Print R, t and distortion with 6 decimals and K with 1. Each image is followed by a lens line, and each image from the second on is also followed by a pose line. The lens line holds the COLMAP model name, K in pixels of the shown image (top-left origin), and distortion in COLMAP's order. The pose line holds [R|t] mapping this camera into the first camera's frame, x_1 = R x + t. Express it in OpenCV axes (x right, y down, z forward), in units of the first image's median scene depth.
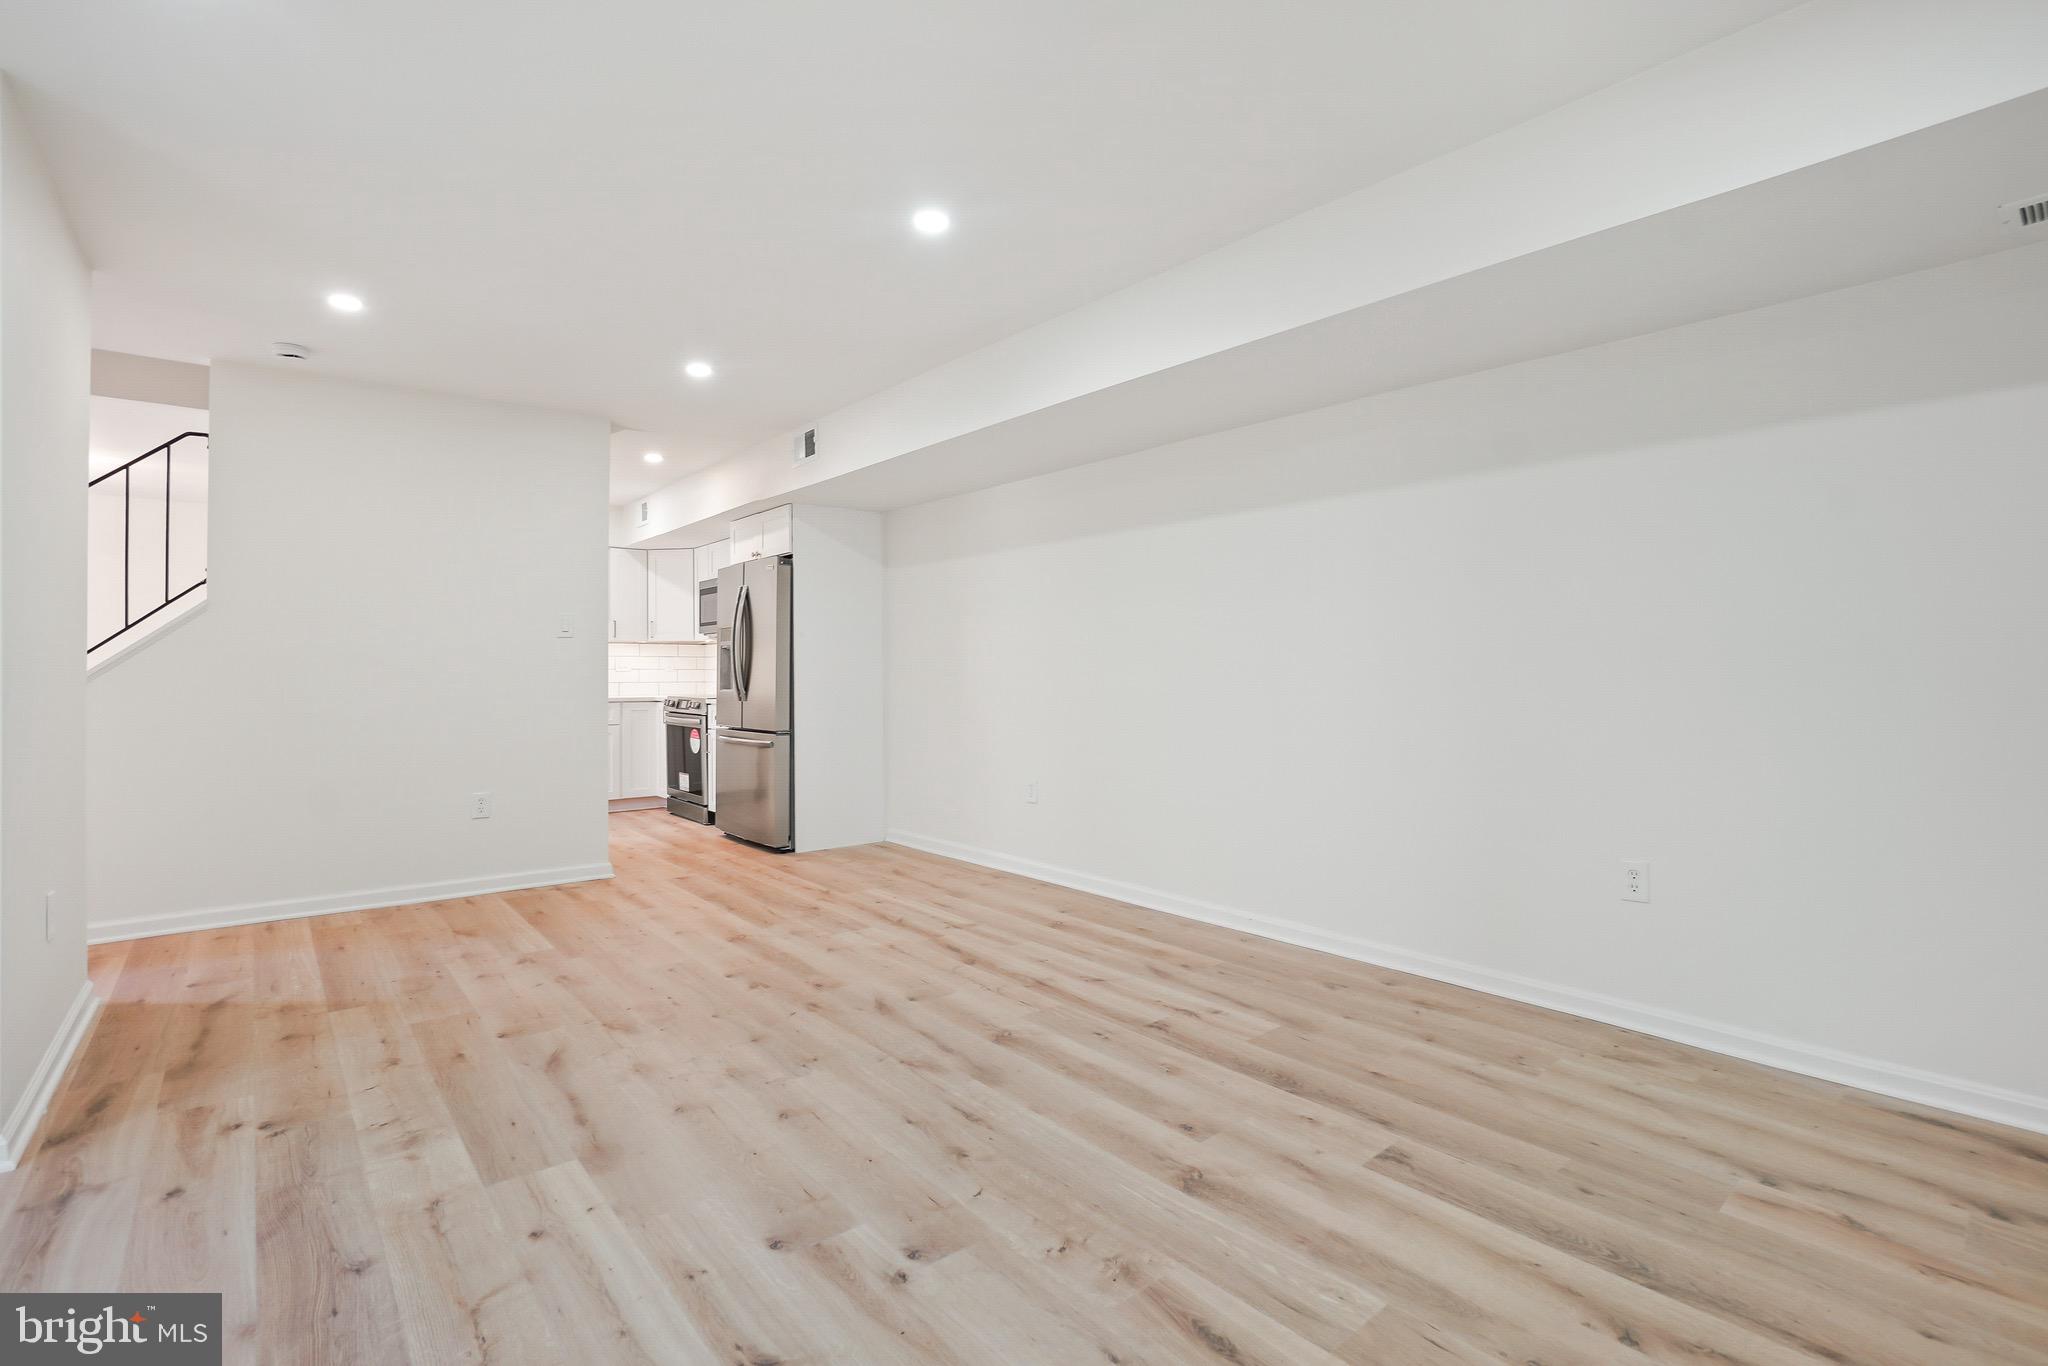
lens RADIAL K [[944.4, 0, 1042.2], [0, 944.4, 666.6], [0, 0, 1]] dist [-0.062415, 0.021557]
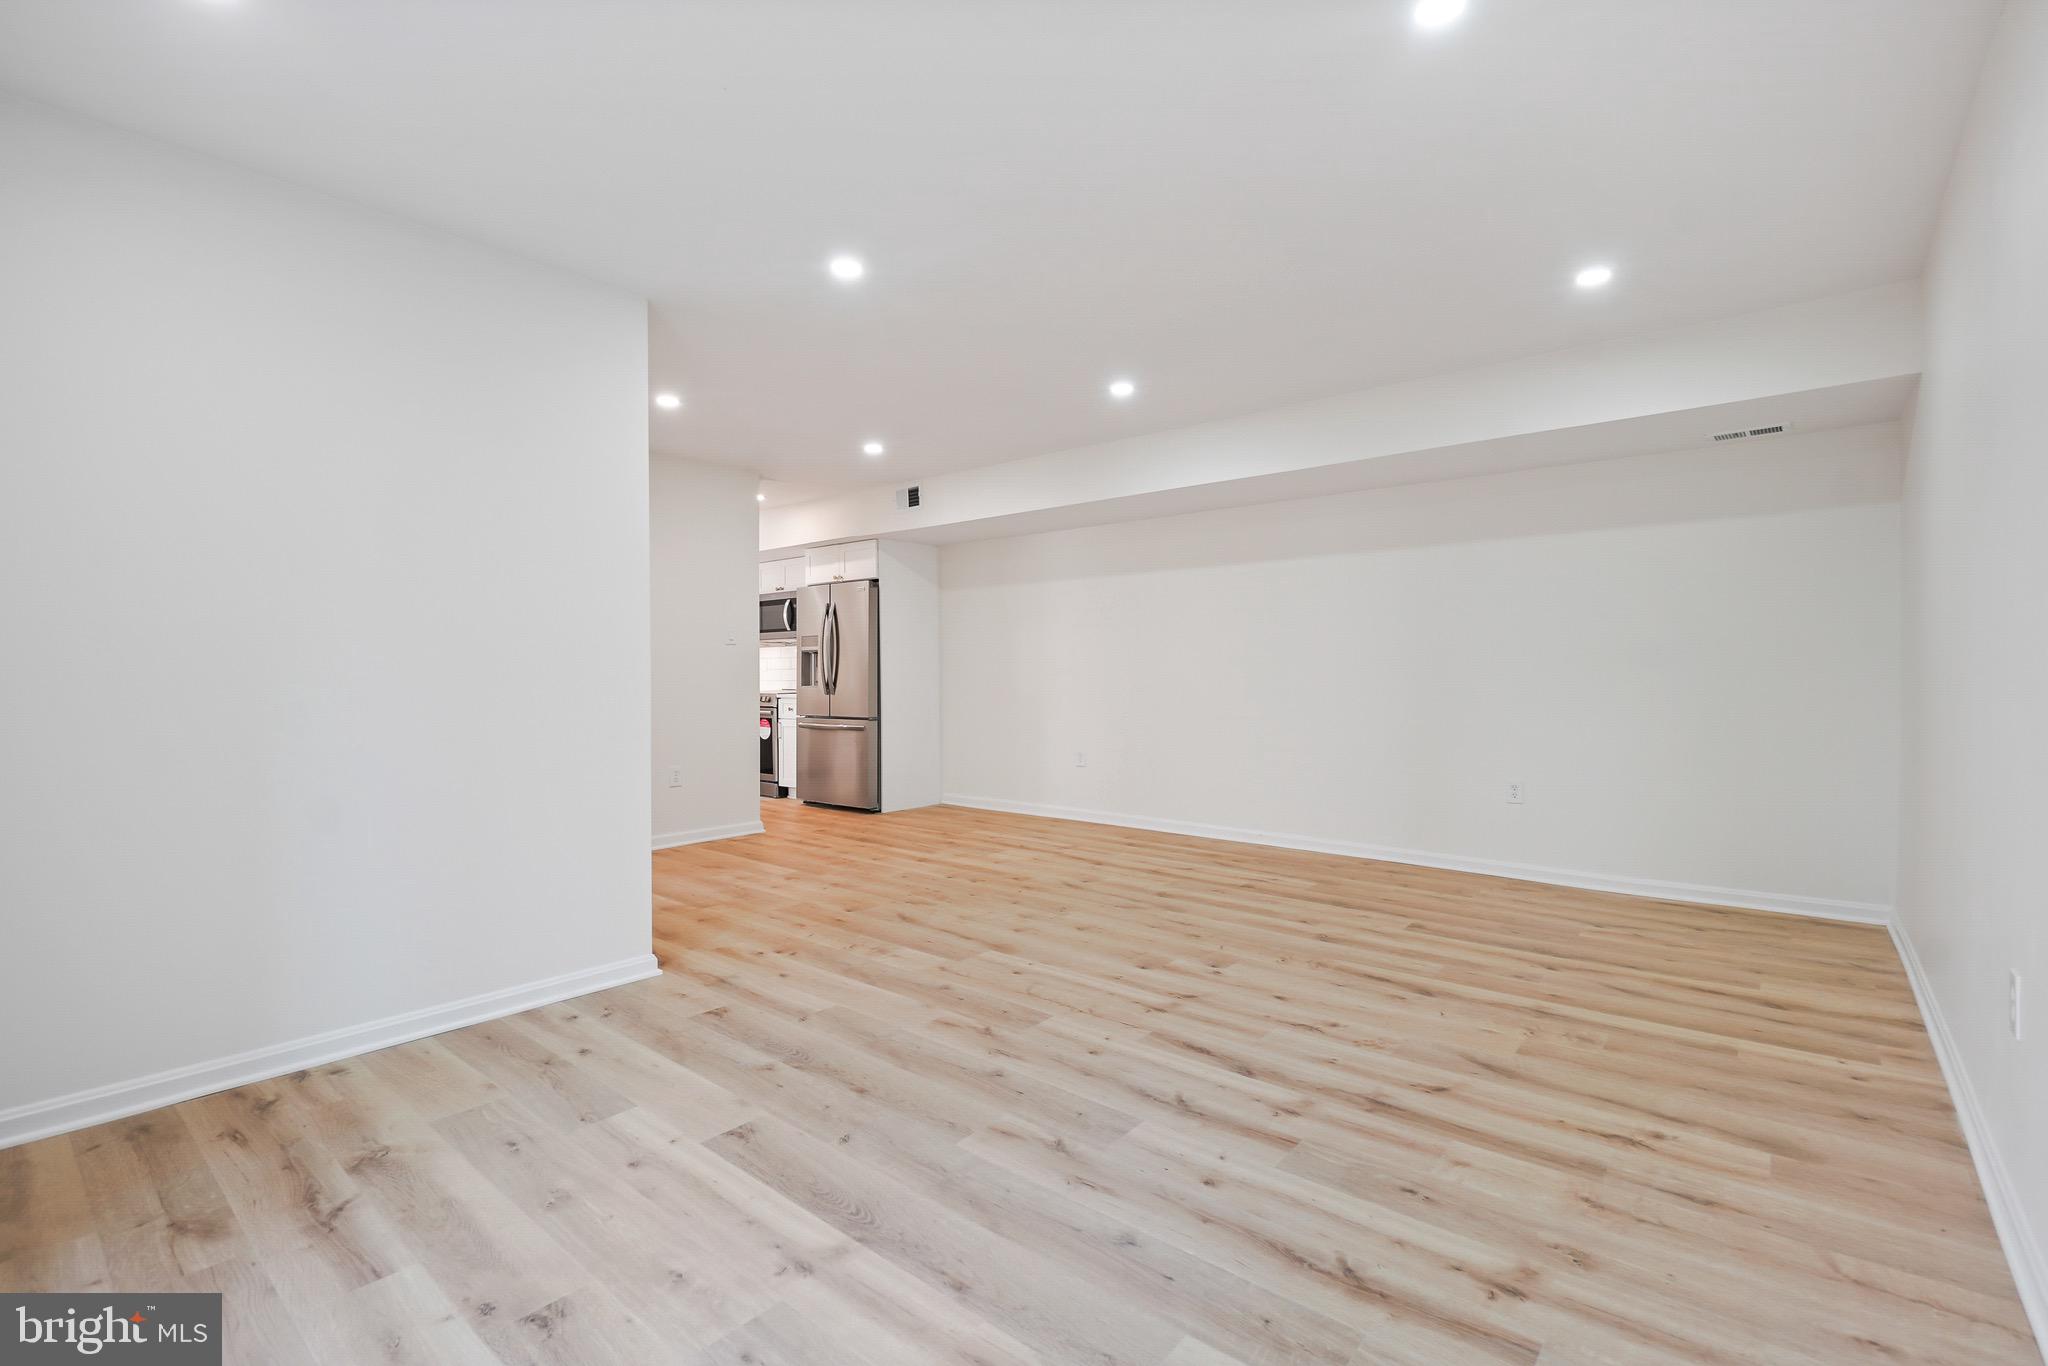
lens RADIAL K [[917.5, 0, 1044.7], [0, 917.5, 681.3], [0, 0, 1]] dist [-0.004290, -0.001060]
pose [[0.985331, -0.005039, 0.170578, -0.494502], [0.002166, 0.999853, 0.017024, -0.003099], [-0.170639, -0.016405, 0.985197, -0.512669]]
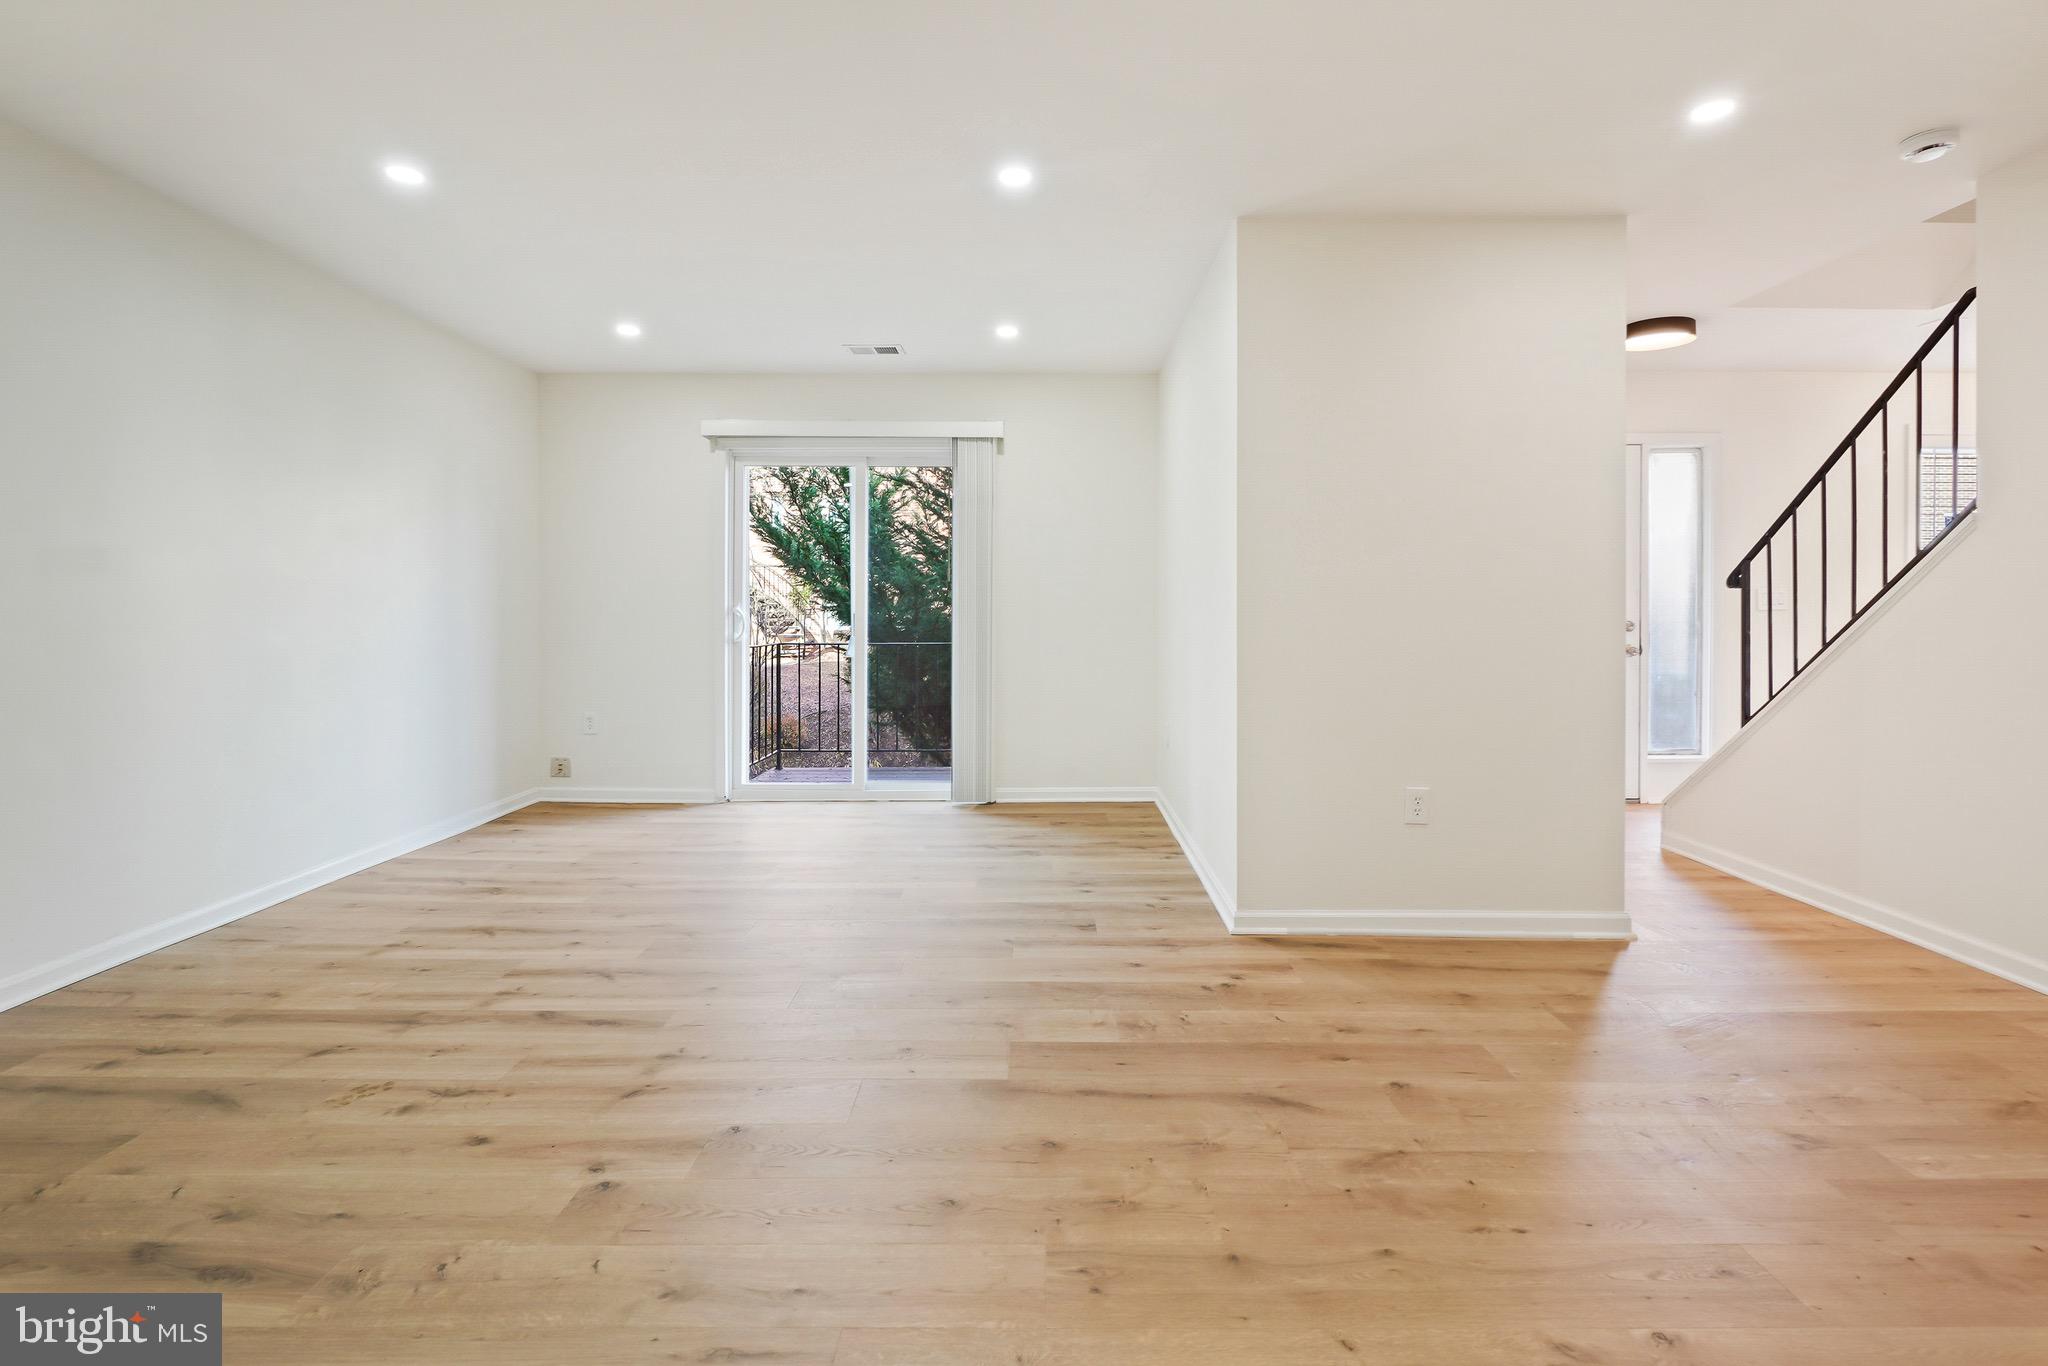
lens RADIAL K [[940.0, 0, 1028.0], [0, 940.0, 615.8], [0, 0, 1]] dist [-0.000896, -0.000564]
pose [[-0.664544, 0.004877, -0.747233, 0.190886], [0.002618, 0.999988, 0.004198, 0.004993], [0.747245, 0.000834, -0.664548, 1.215449]]
